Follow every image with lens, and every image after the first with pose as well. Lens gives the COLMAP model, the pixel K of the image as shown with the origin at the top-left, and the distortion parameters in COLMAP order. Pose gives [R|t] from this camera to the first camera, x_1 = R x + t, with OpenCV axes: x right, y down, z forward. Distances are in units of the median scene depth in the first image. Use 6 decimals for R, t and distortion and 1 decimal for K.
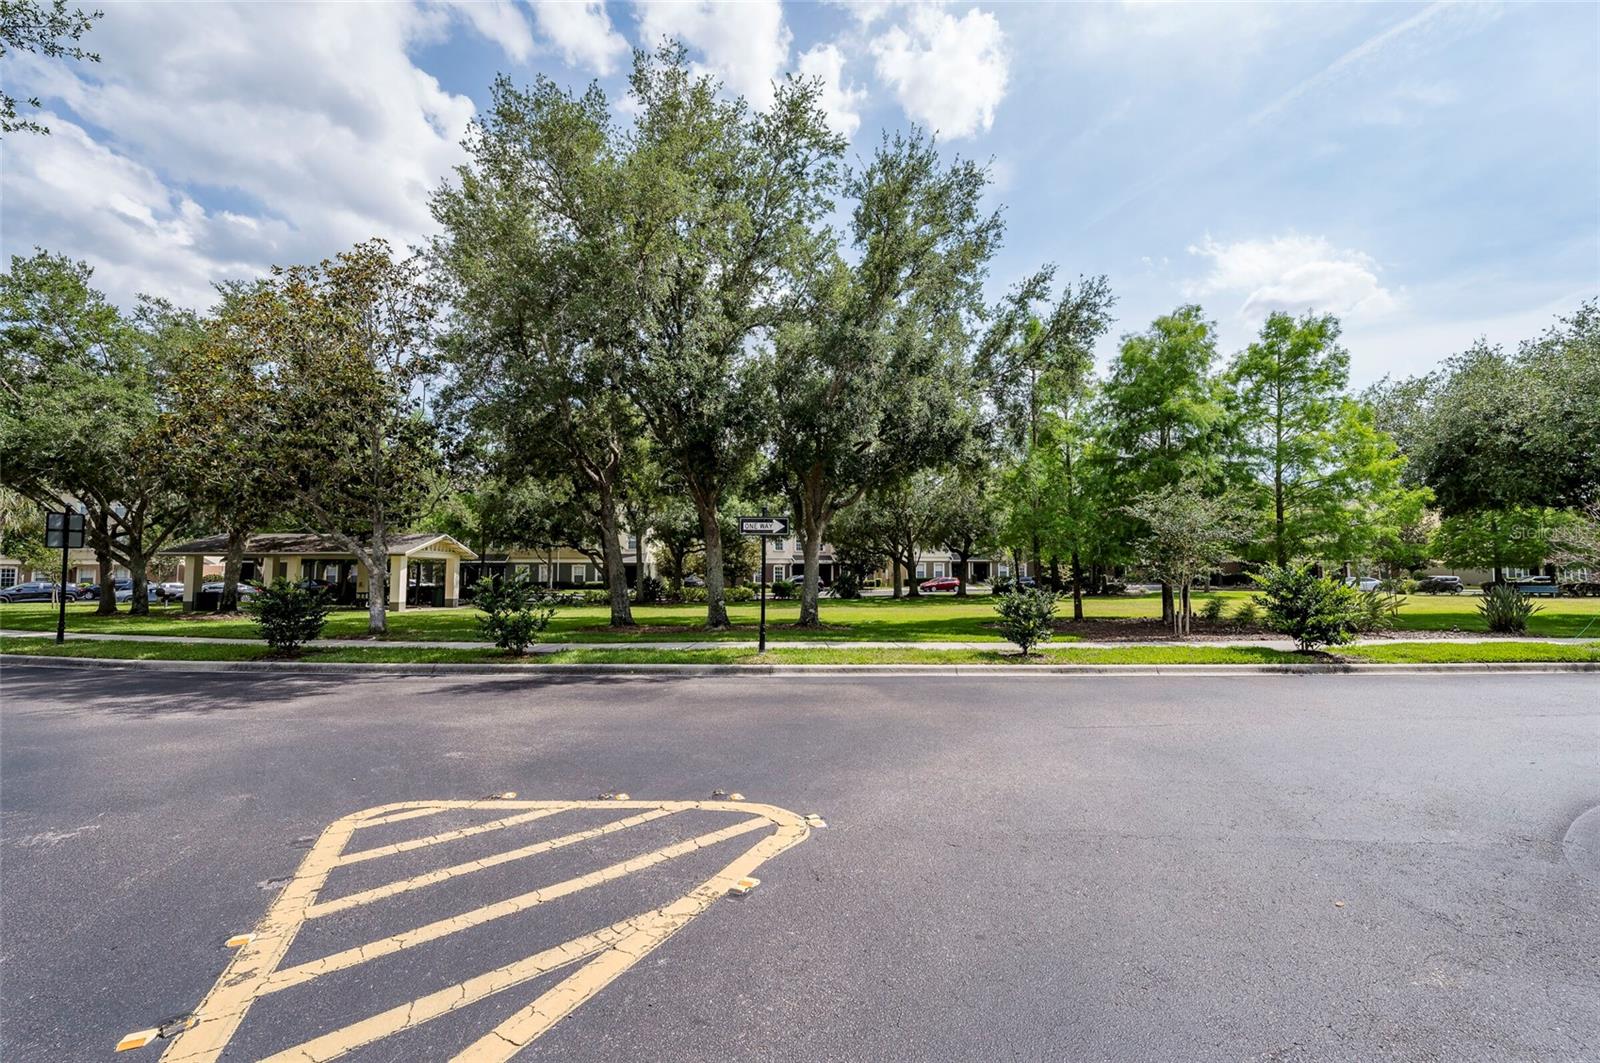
lens RADIAL K [[641.5, 0, 803.9], [0, 641.5, 540.6], [0, 0, 1]] dist [-0.000528, -0.001968]
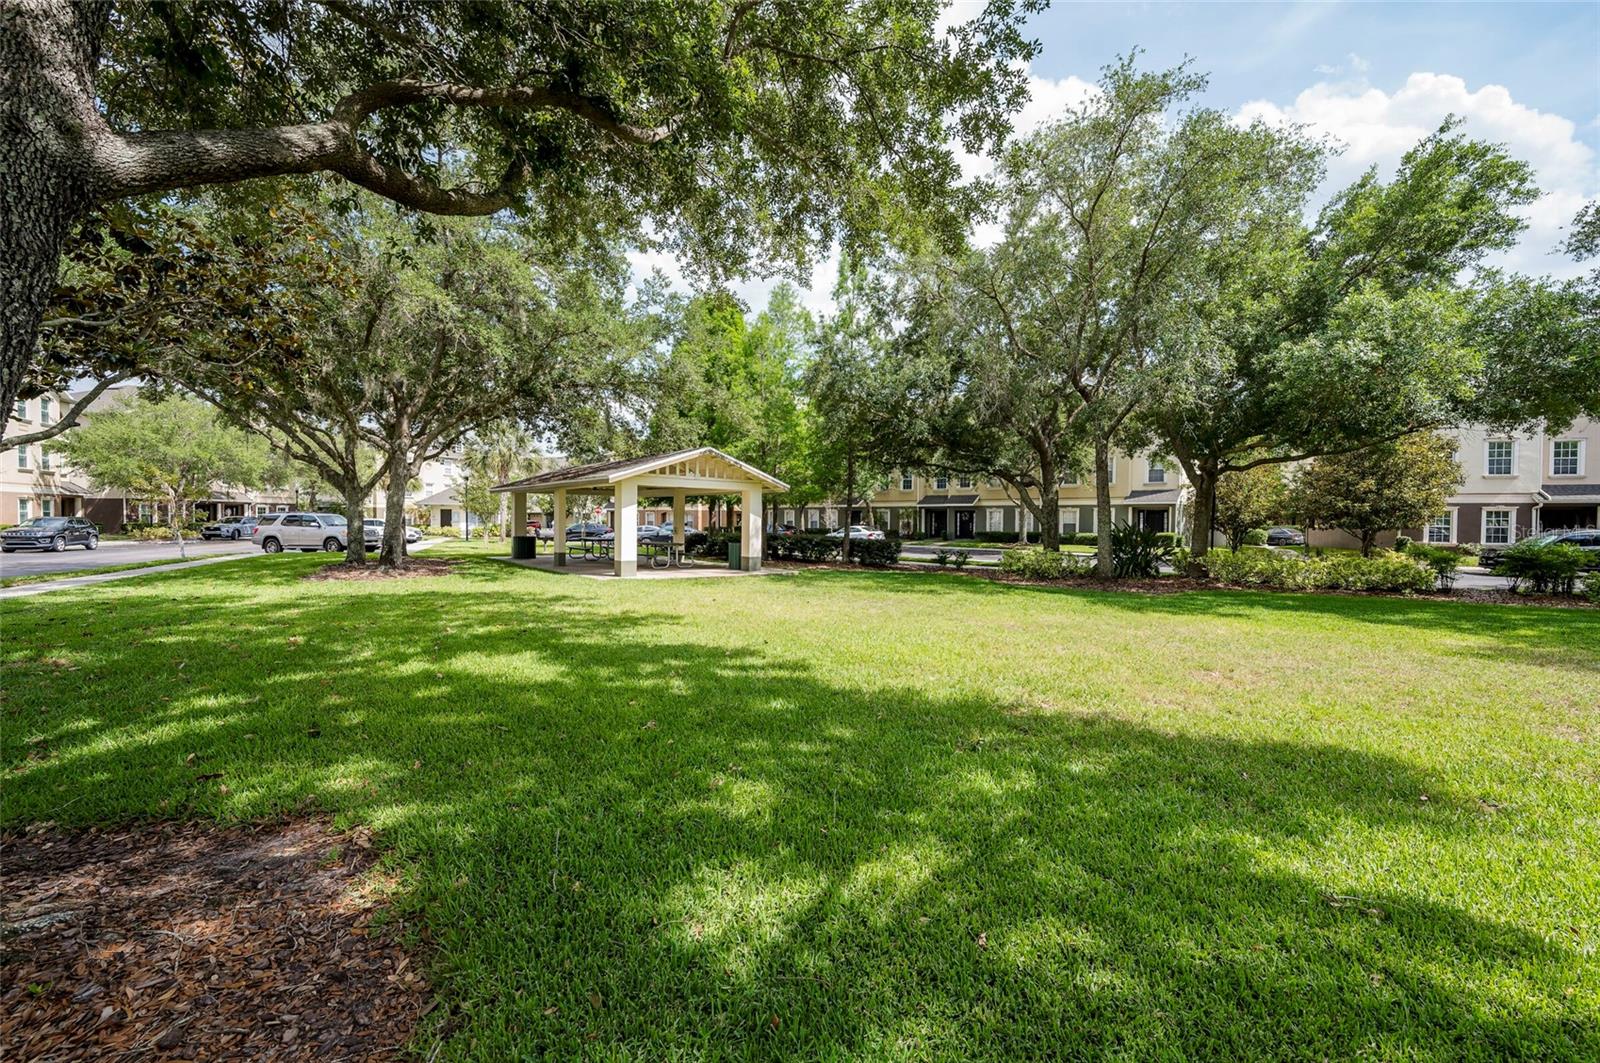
lens RADIAL K [[641.5, 0, 803.9], [0, 641.5, 540.6], [0, 0, 1]] dist [-0.000528, -0.001968]
pose [[0.668120, 0.029181, -0.743481, -0.048630], [0.027970, 0.997539, 0.064287, 0.029691], [0.743527, -0.063747, 0.665660, 0.499019]]
